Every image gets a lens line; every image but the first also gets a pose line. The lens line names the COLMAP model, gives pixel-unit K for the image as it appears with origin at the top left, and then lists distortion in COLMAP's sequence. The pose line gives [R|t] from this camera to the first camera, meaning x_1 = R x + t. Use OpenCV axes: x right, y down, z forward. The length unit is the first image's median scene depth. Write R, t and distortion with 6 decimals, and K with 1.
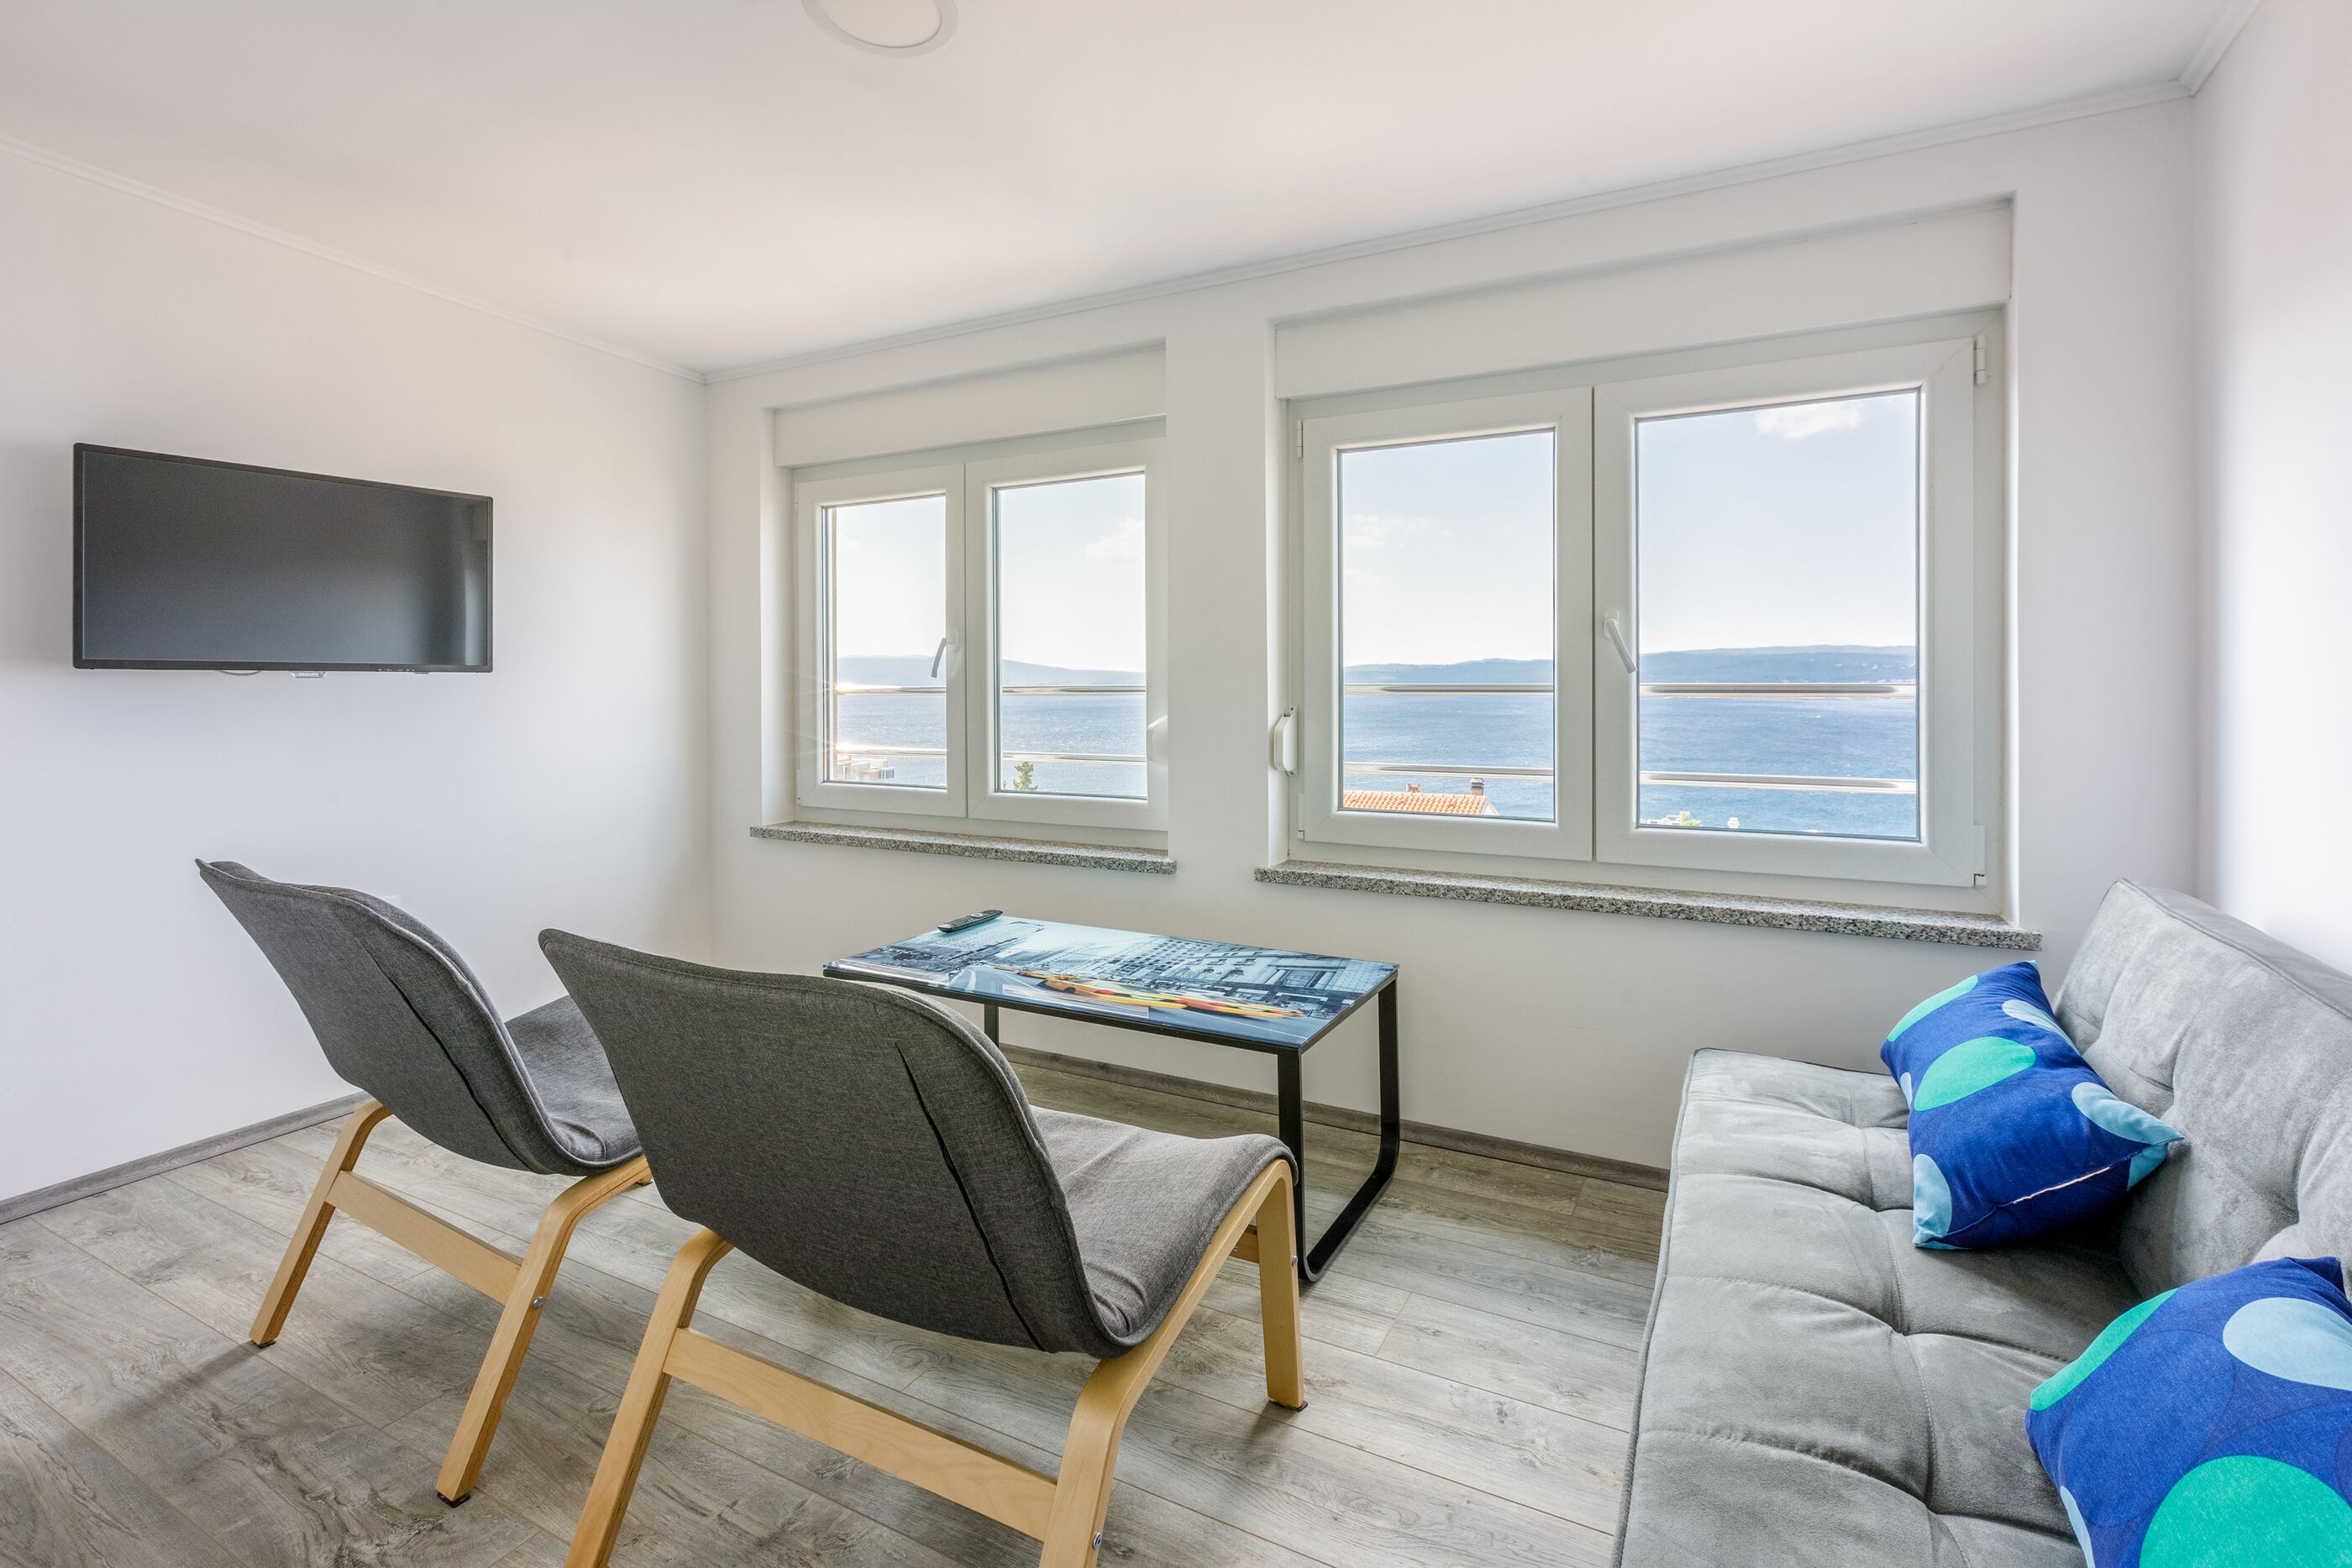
lens RADIAL K [[1037.8, 0, 1186.5], [0, 1037.8, 684.7], [0, 0, 1]] dist [-0.003274, -0.000424]
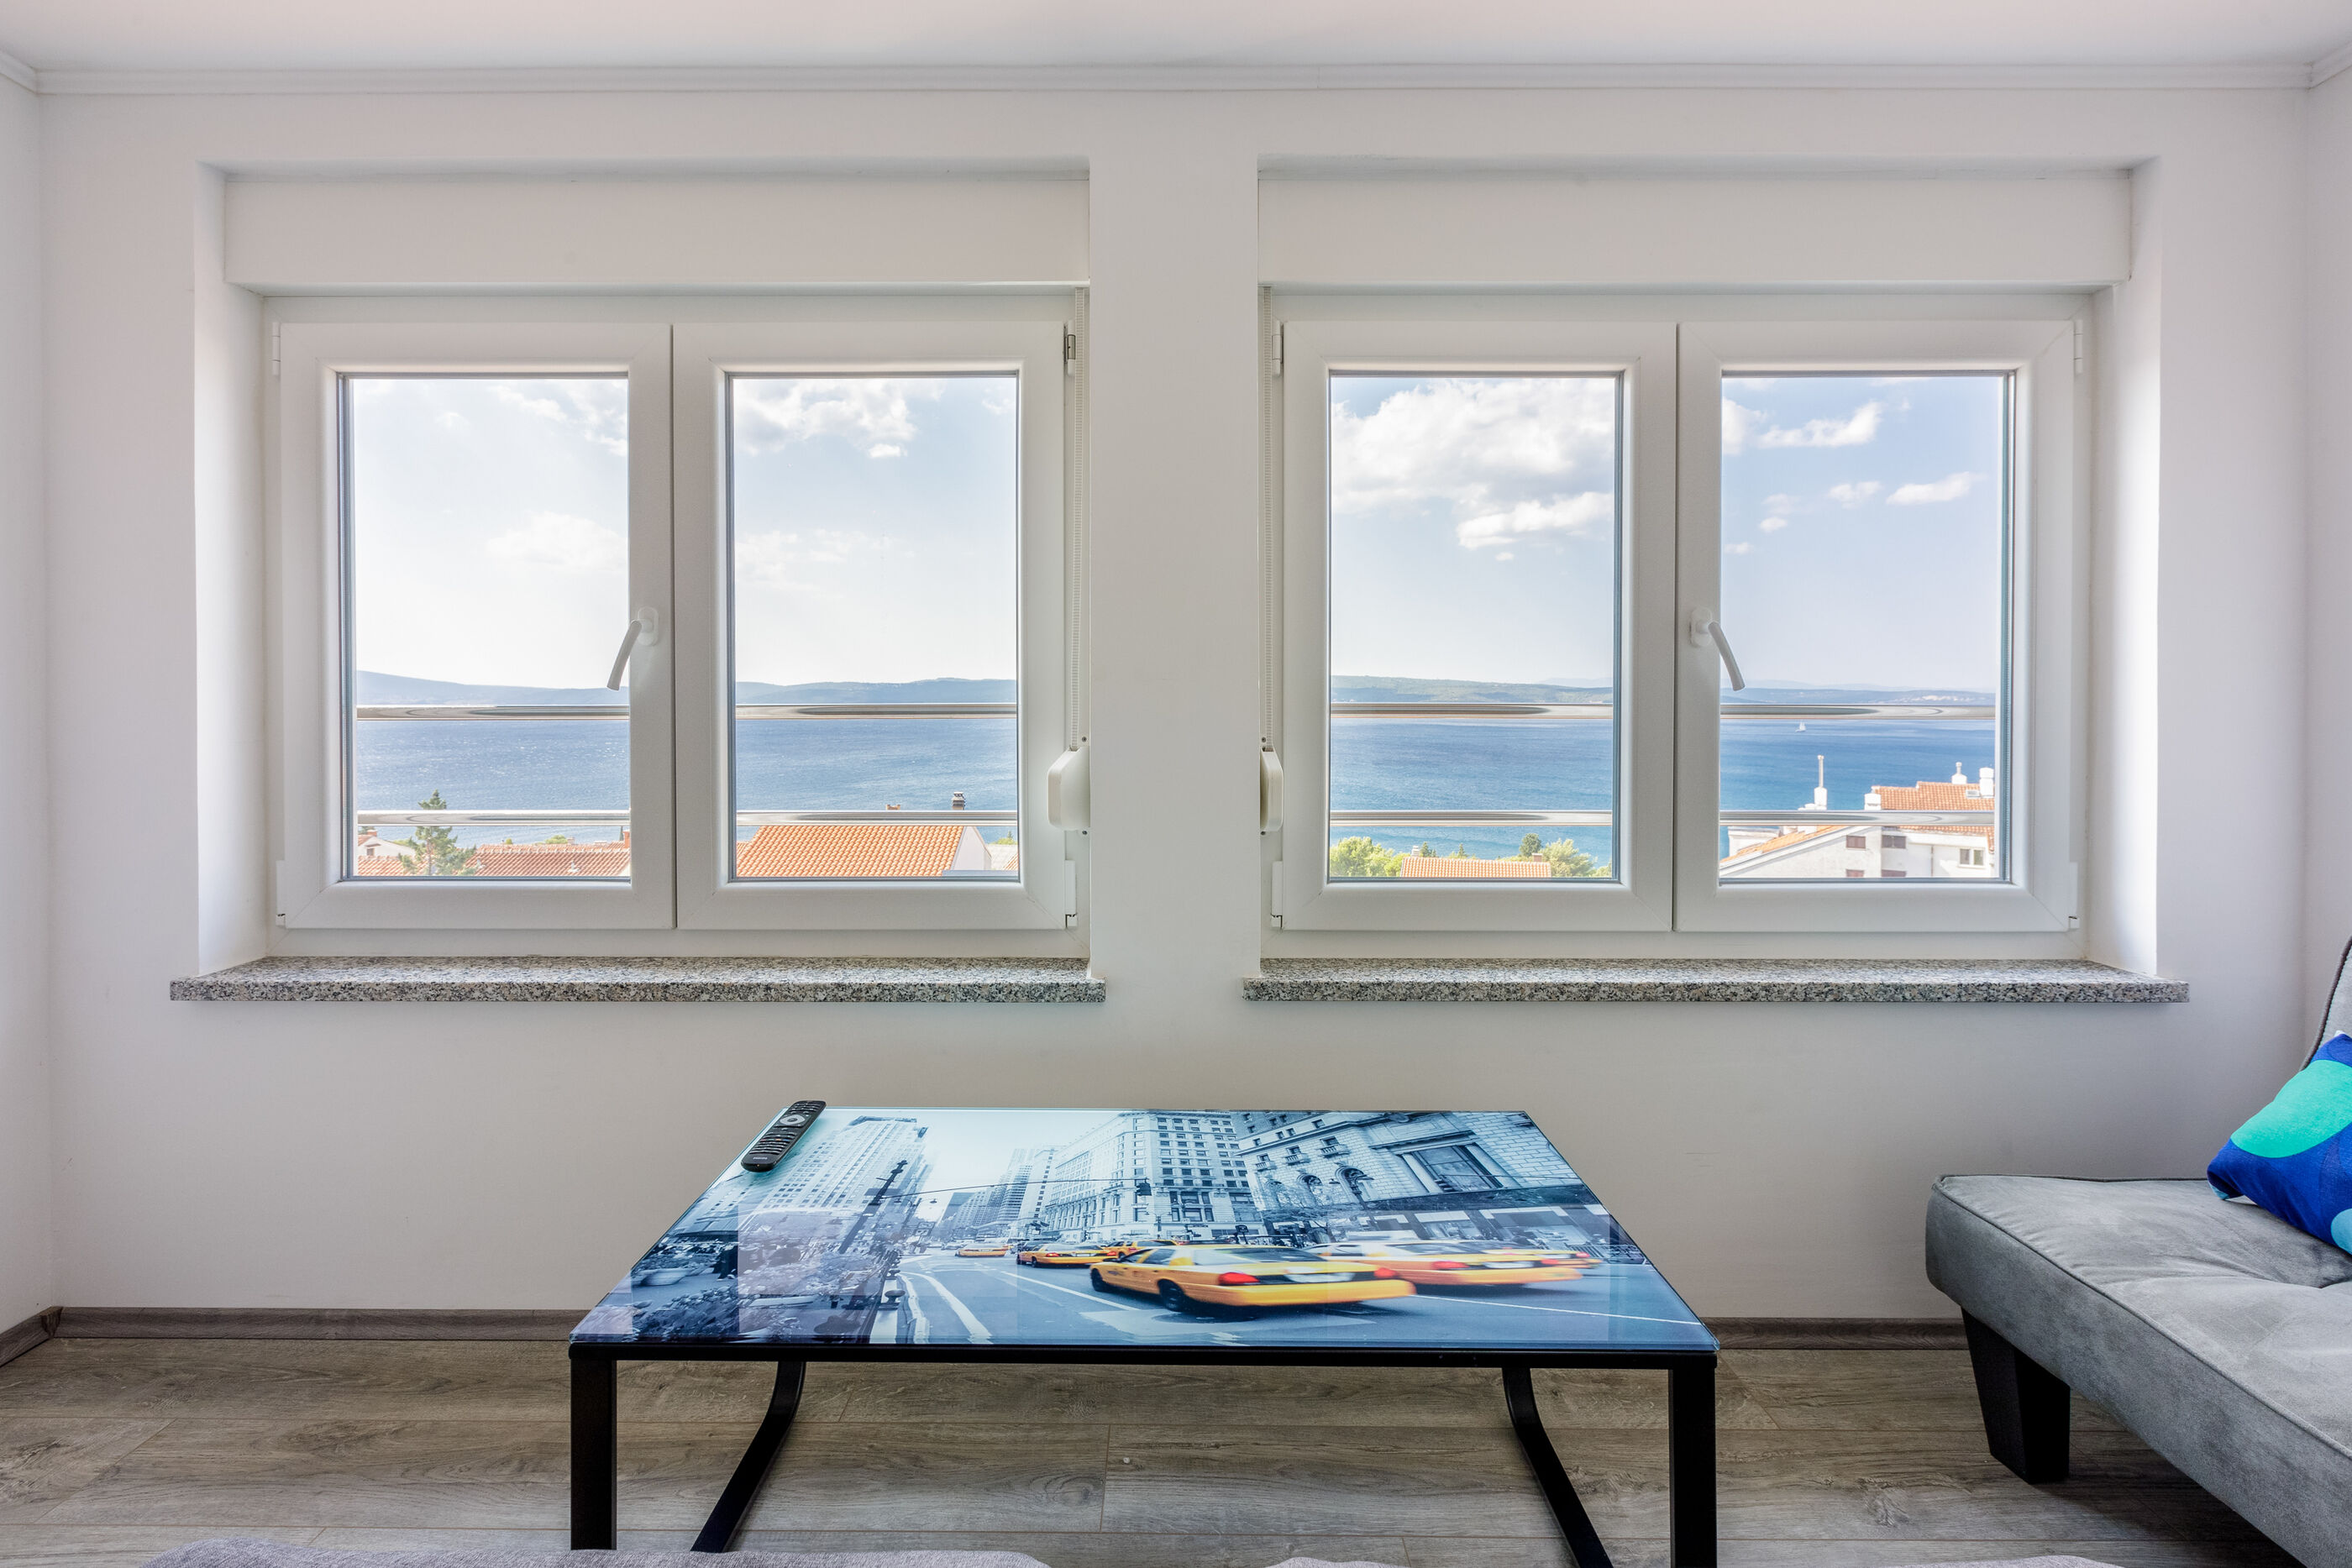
lens RADIAL K [[1094.1, 0, 1165.1], [0, 1094.1, 711.2], [0, 0, 1]] dist [-0.000859, 0.000039]
pose [[0.895863, 0.001011, 0.444330, -0.260537], [-0.002842, 0.999990, 0.003454, 0.001809], [-0.444322, -0.004358, 0.895857, 0.355543]]
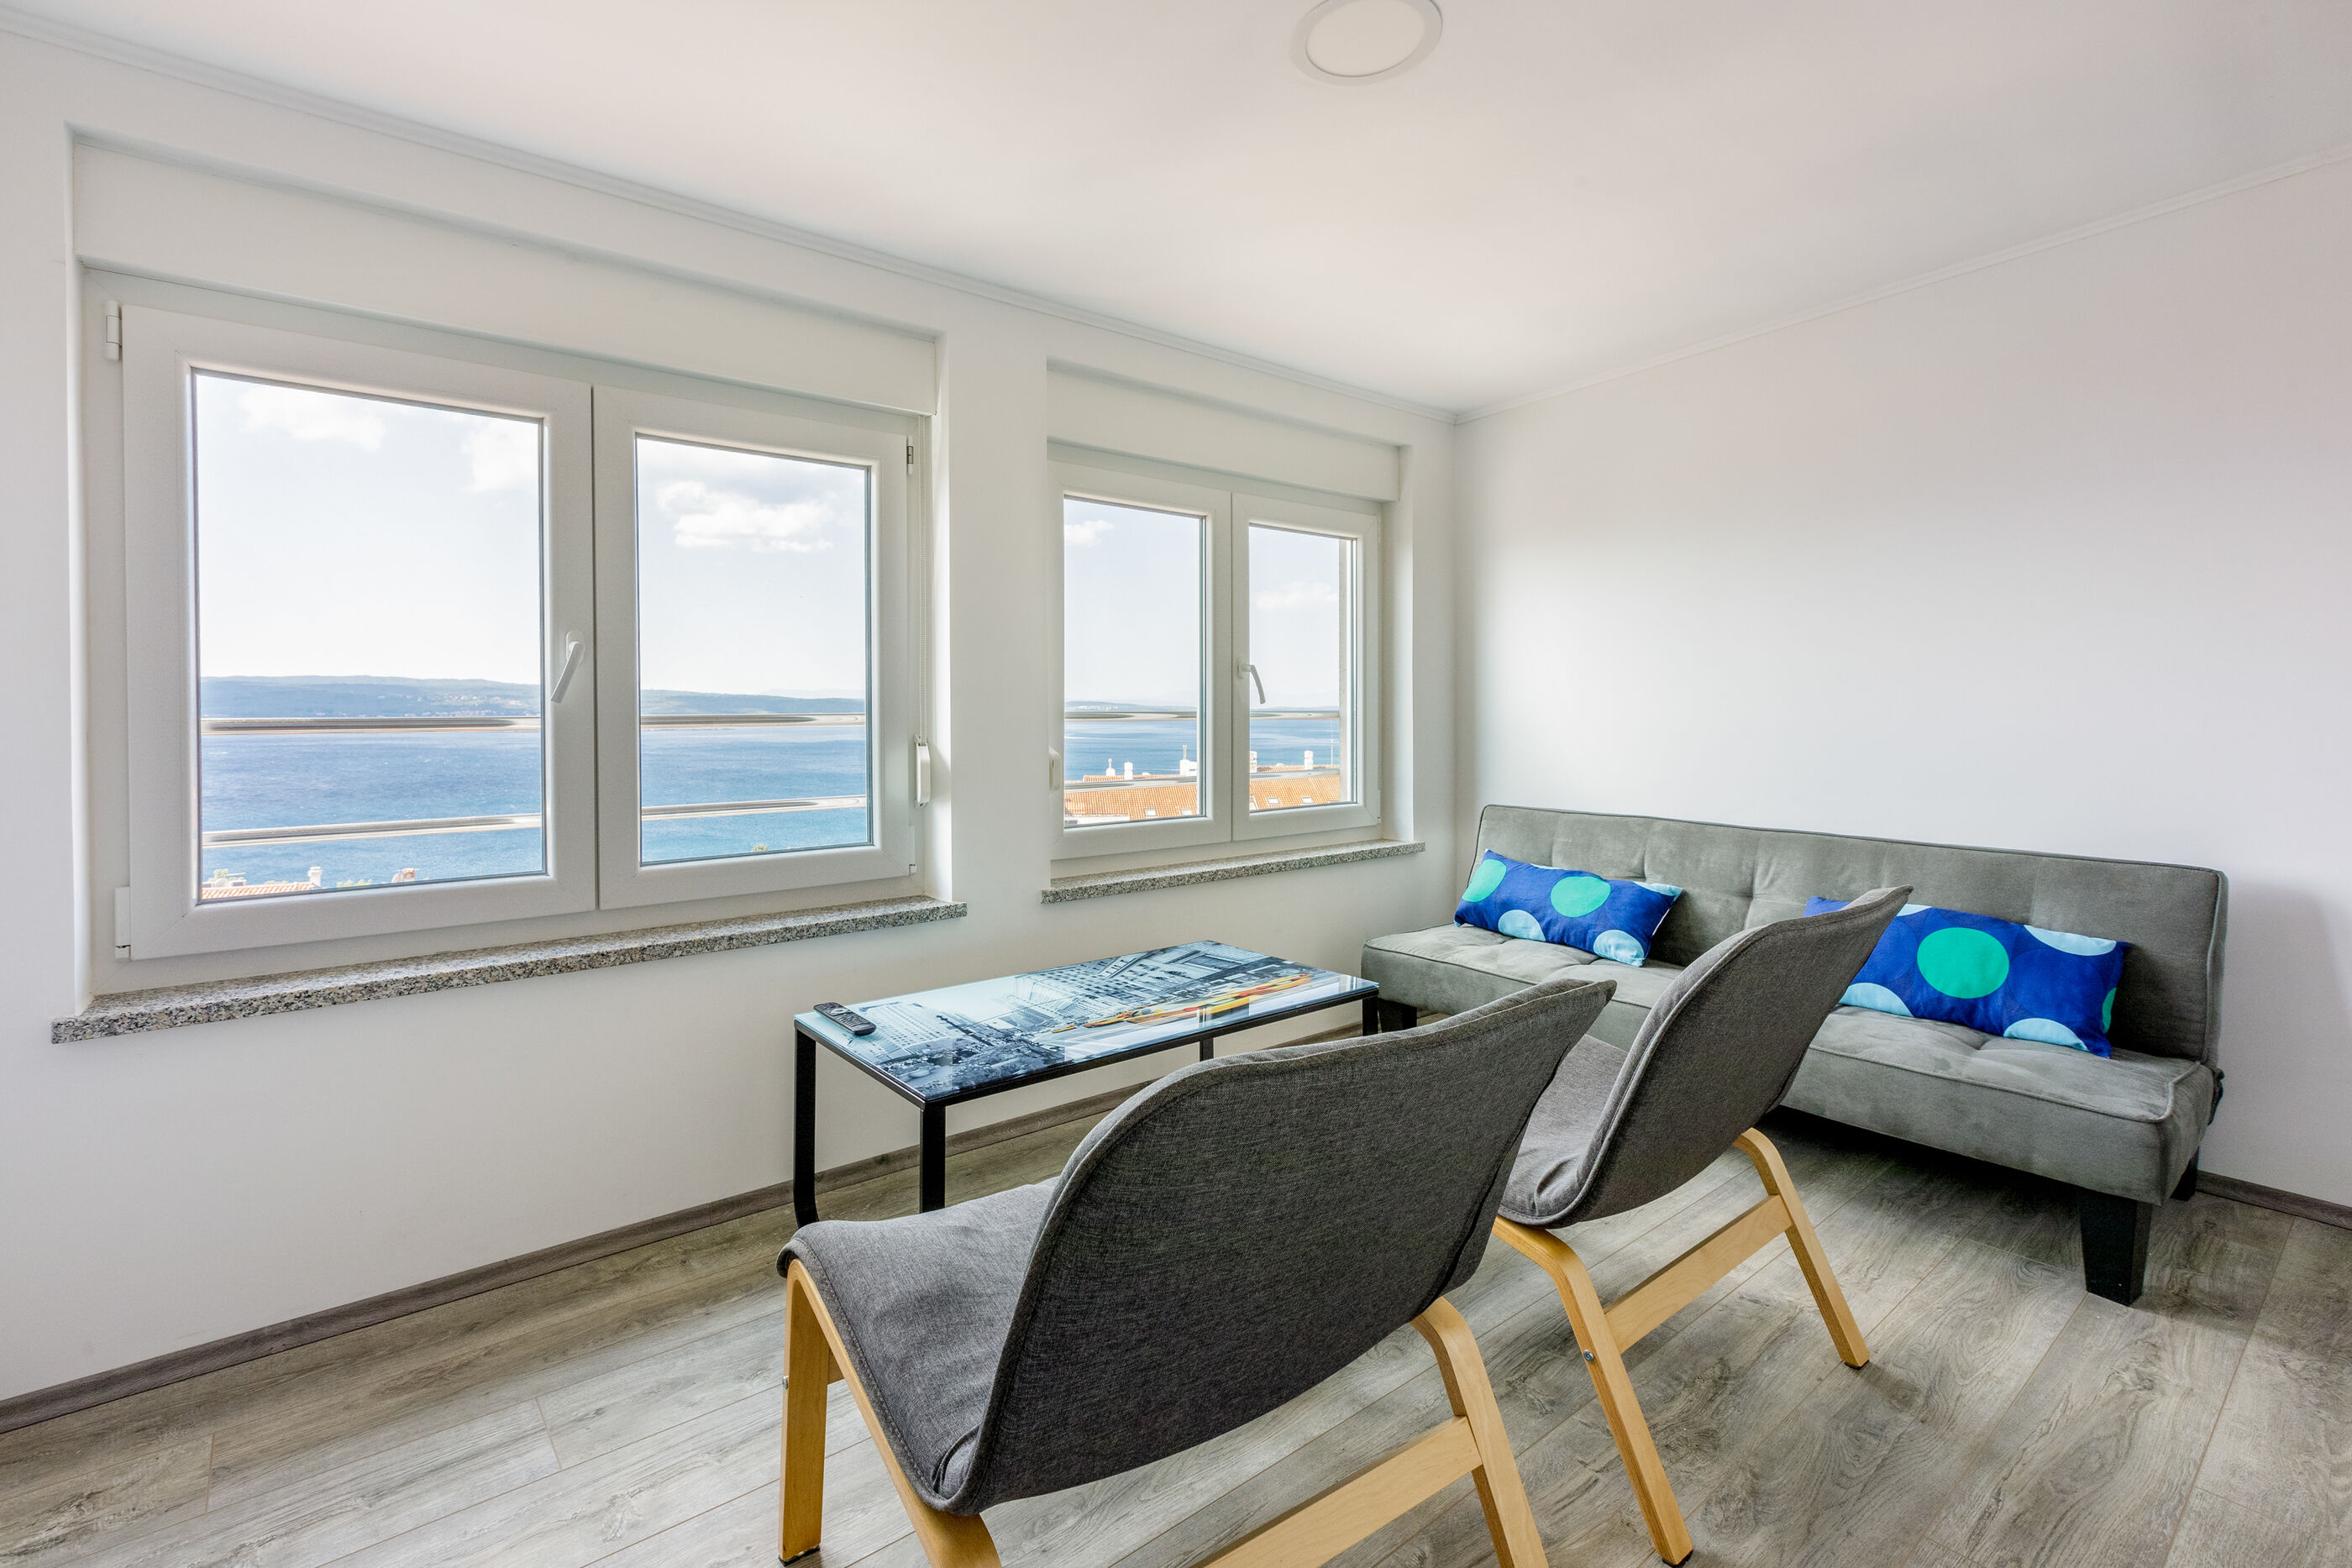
lens RADIAL K [[1105.3, 0, 1183.2], [0, 1105.3, 720.1], [0, 0, 1]] dist [-0.000084, -0.000415]
pose [[0.389448, -0.006478, 0.921026, -0.793448], [0.004541, 0.999977, 0.005113, 0.002566], [-0.921037, 0.002191, 0.389469, 0.404012]]
